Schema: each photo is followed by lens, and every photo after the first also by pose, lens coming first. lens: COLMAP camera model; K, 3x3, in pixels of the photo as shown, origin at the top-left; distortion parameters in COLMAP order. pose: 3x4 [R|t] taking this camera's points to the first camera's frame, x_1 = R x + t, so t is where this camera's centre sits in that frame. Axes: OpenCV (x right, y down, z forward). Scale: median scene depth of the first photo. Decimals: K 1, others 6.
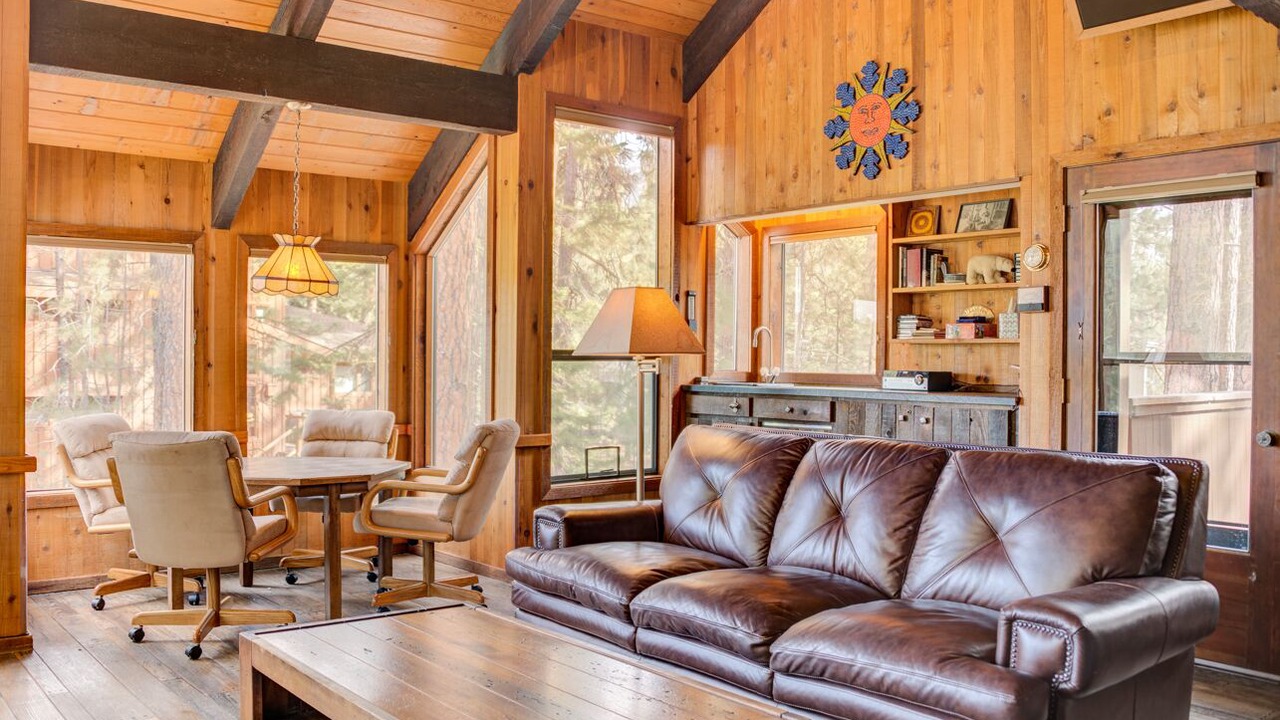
lens RADIAL K [[1064.5, 0, 675.1], [0, 1064.5, 361.9], [0, 0, 1]] dist [-0.082782, -0.000906]
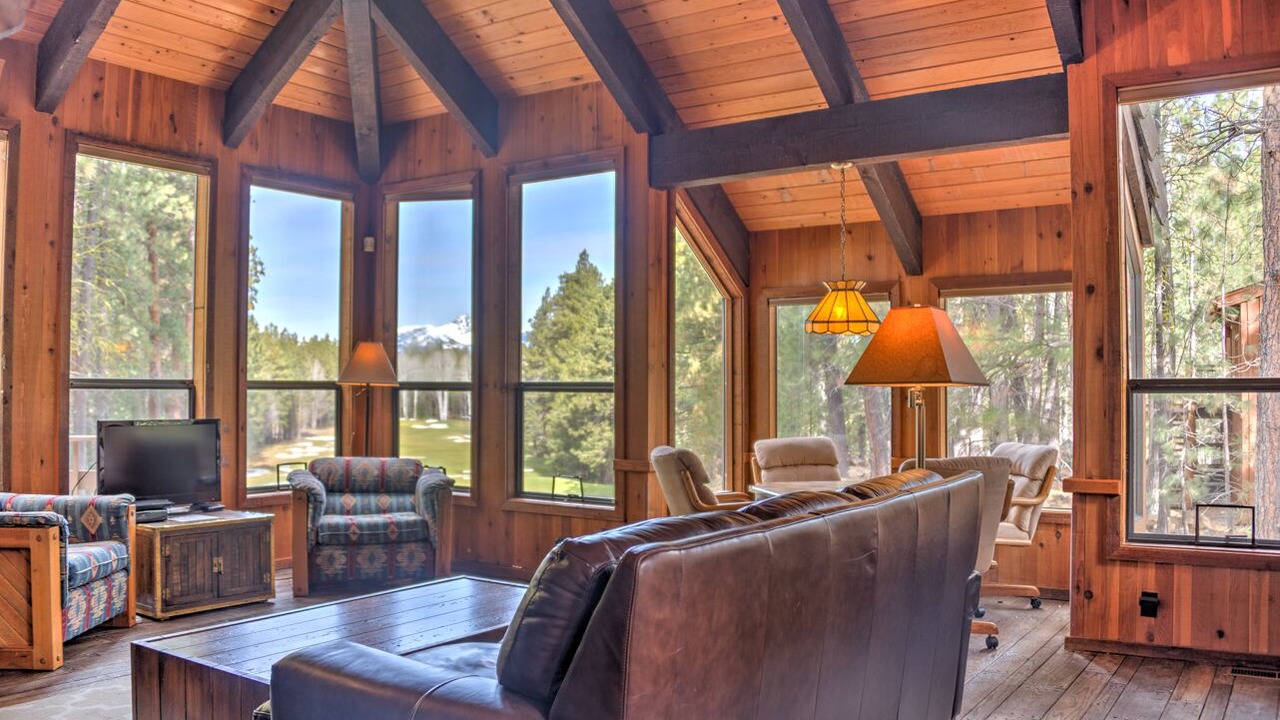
lens RADIAL K [[1064.5, 0, 675.1], [0, 1064.5, 361.9], [0, 0, 1]] dist [-0.082782, -0.000906]
pose [[0.294122, -0.030719, -0.955274, 0.558073], [-0.002547, 0.999455, -0.032924, 0.002643], [0.955764, 0.012117, 0.293883, 0.417712]]
